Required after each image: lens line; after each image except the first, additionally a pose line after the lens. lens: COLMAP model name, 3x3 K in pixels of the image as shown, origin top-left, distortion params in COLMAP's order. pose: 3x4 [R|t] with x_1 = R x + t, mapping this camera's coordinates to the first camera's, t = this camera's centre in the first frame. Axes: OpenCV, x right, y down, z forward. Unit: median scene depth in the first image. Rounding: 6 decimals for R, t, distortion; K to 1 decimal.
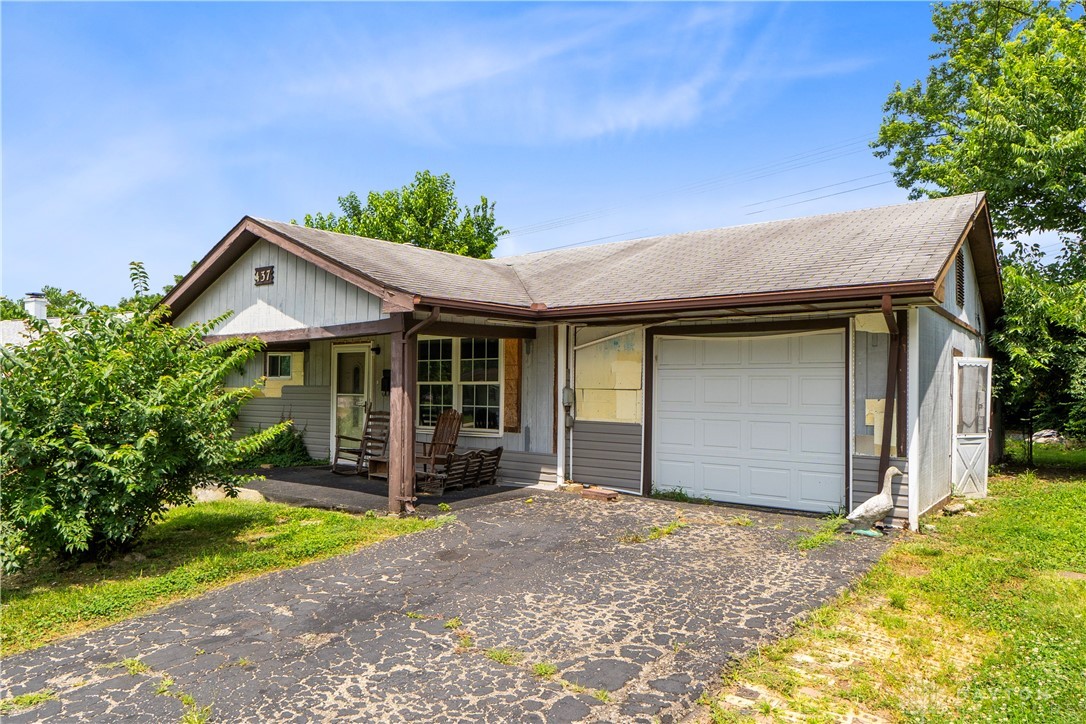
lens RADIAL K [[737.5, 0, 545.3], [0, 737.5, 357.3], [0, 0, 1]] dist [0.006978, 0.000242]
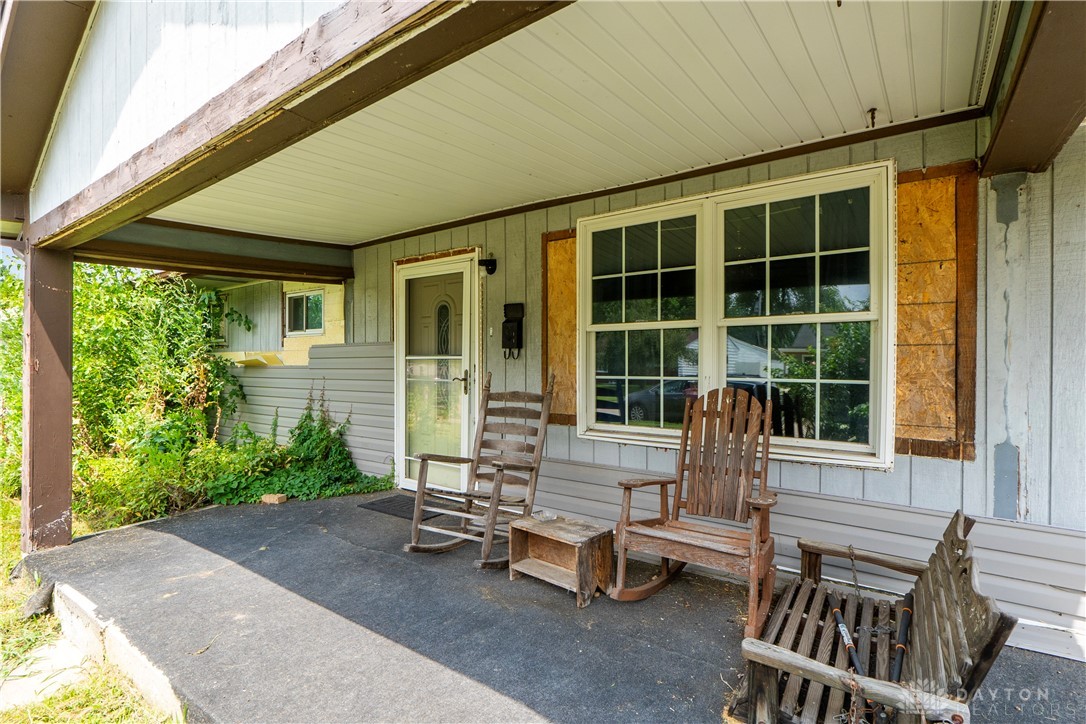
lens RADIAL K [[548.5, 0, 542.9], [0, 548.5, 365.8], [0, 0, 1]] dist [0.006501, -0.000712]
pose [[0.999975, -0.004517, 0.005404, -0.212633], [0.004250, 0.998821, 0.048368, 0.042696], [-0.005616, -0.048344, 0.998815, 0.691695]]
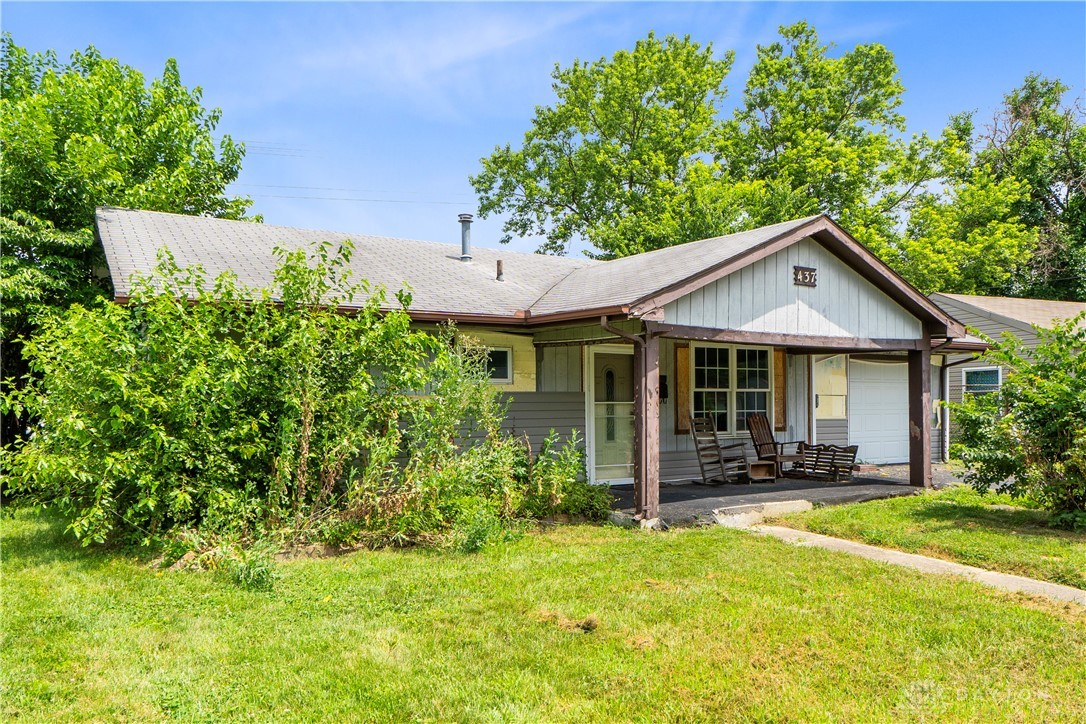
lens RADIAL K [[818.7, 0, 541.9], [0, 818.7, 372.7], [0, 0, 1]] dist [-0.007975, -0.002265]
pose [[0.345372, 0.028766, 0.938025, -1.323602], [-0.032698, 0.999292, -0.018606, 0.040616], [-0.937896, -0.024246, 0.346068, 0.840144]]
